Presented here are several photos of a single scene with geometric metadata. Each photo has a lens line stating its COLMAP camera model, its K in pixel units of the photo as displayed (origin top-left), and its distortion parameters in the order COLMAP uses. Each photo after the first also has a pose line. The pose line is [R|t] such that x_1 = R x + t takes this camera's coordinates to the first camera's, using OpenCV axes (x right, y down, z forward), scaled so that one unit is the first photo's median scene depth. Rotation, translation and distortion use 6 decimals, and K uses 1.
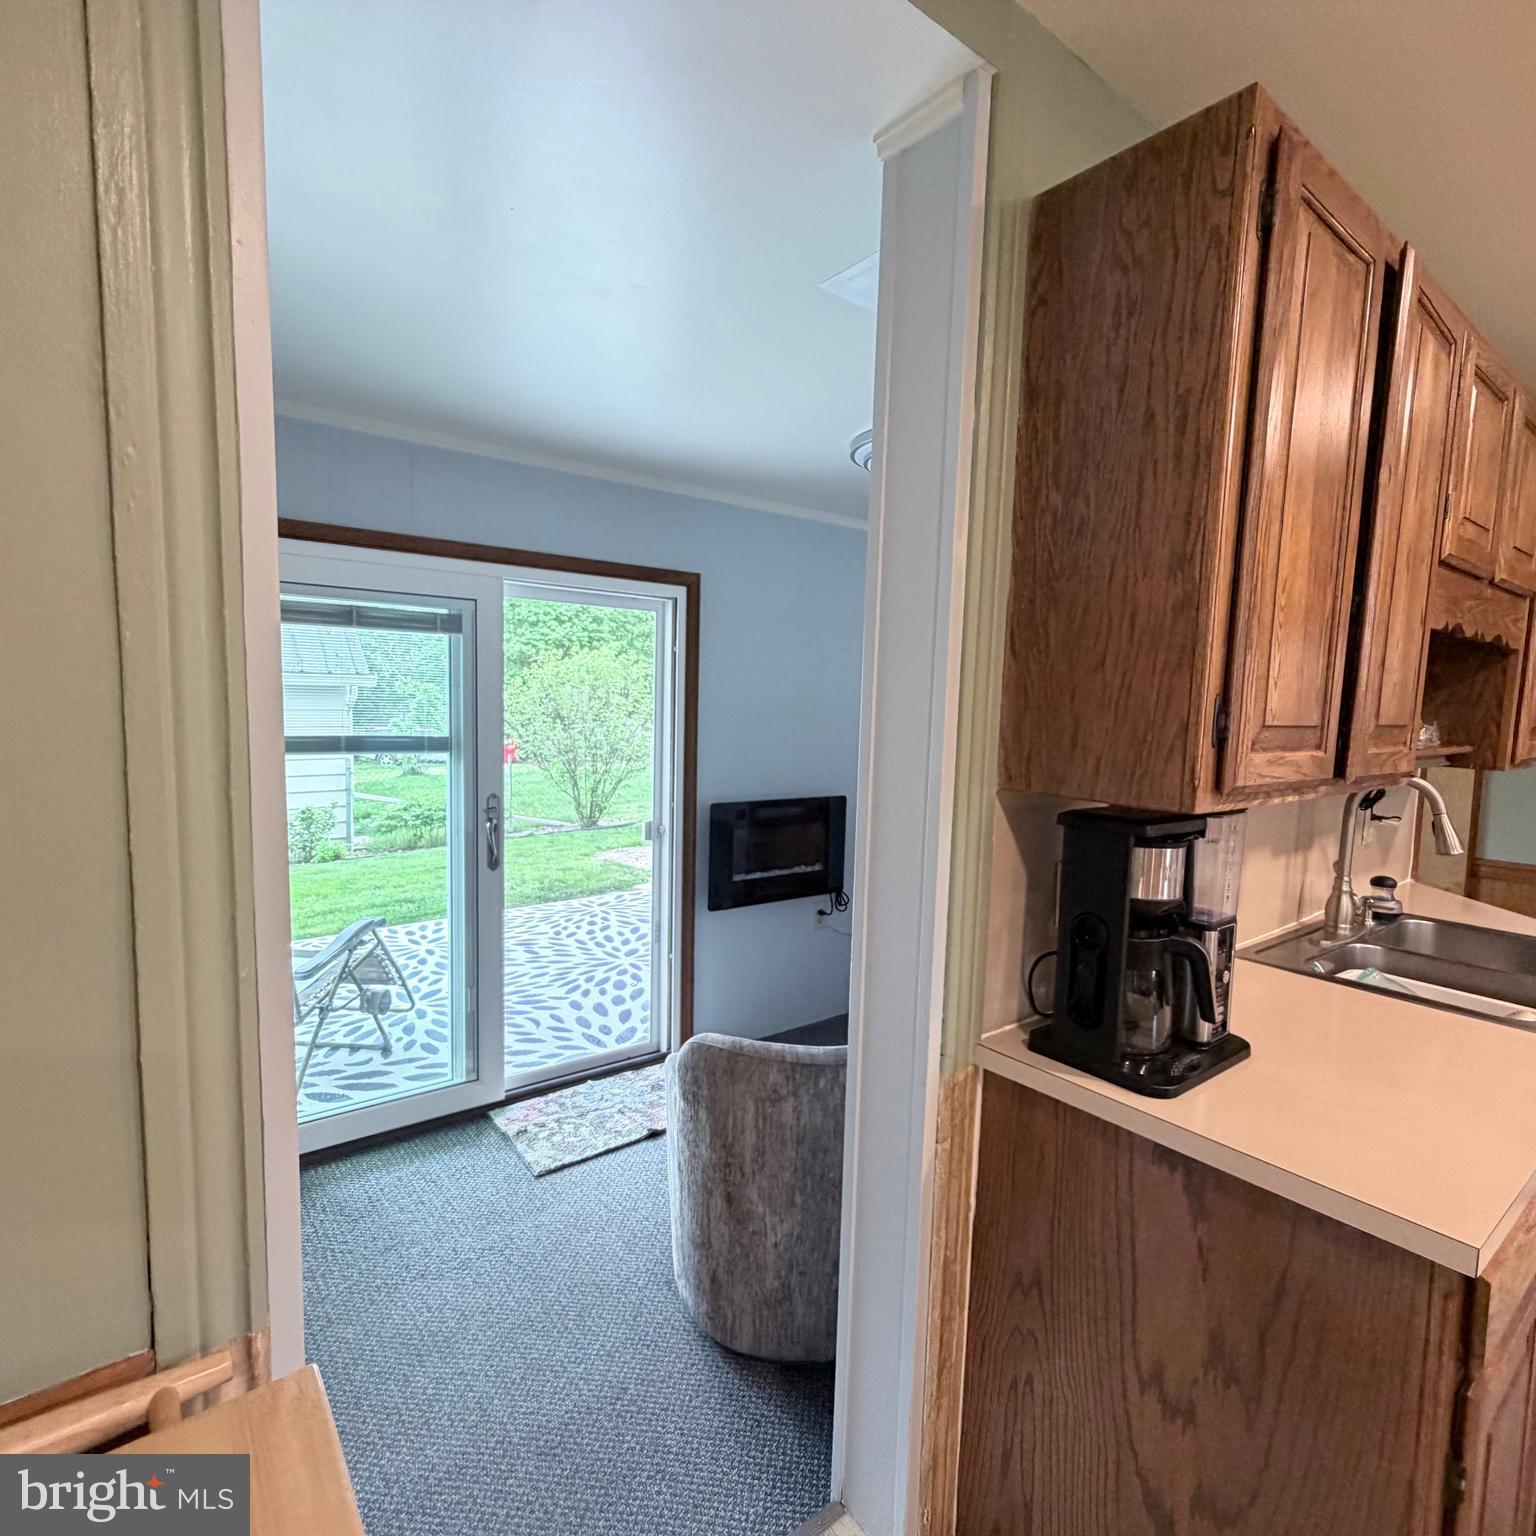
lens RADIAL K [[818.3, 0, 758.8], [0, 818.3, 768.7], [0, 0, 1]] dist [0.000903, 0.001036]
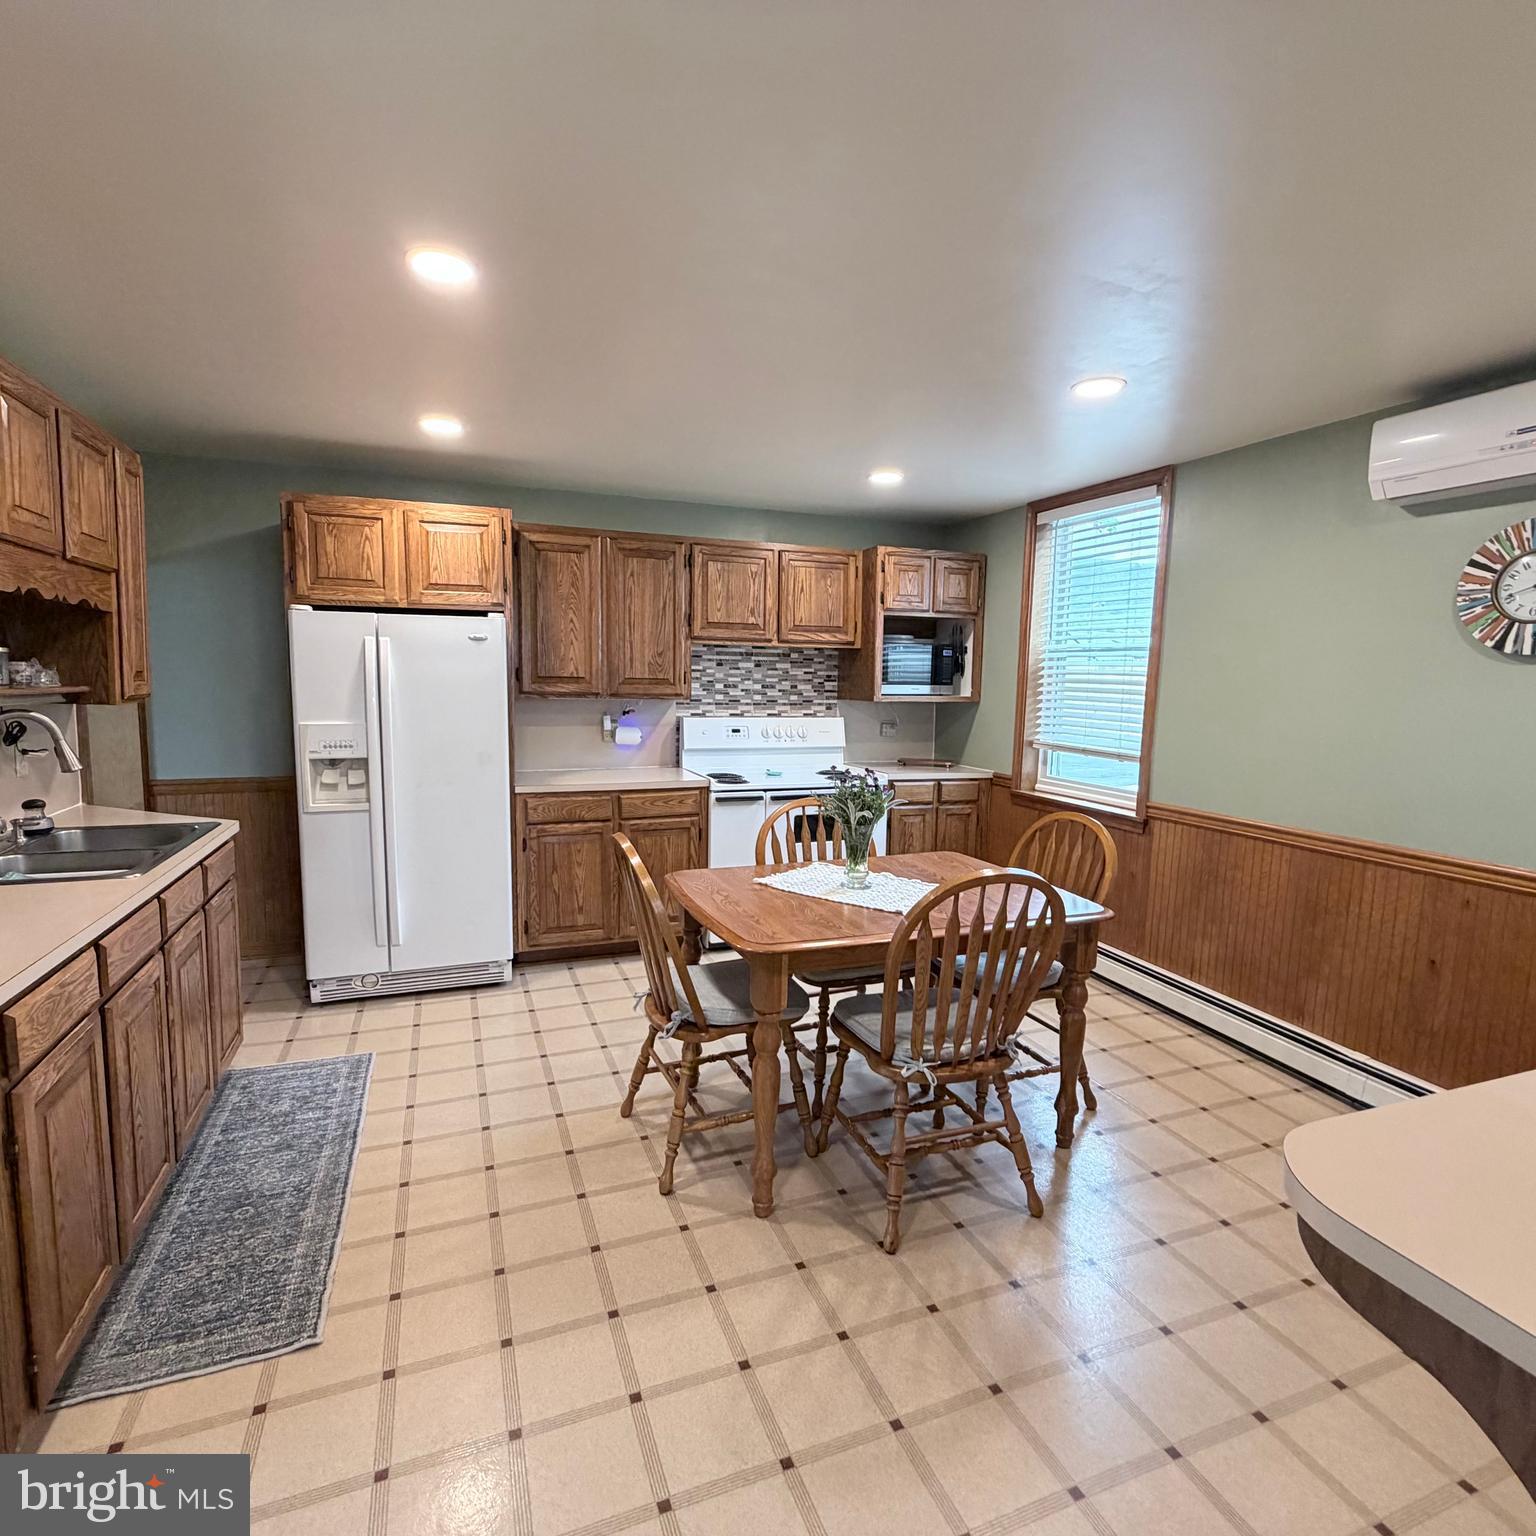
lens RADIAL K [[818.3, 0, 758.8], [0, 818.3, 768.7], [0, 0, 1]] dist [0.000903, 0.001036]
pose [[0.281591, -0.119511, 0.952063, -0.060978], [0.066964, 0.992242, 0.104748, 0.035065], [-0.957195, 0.034258, 0.287409, -0.349021]]
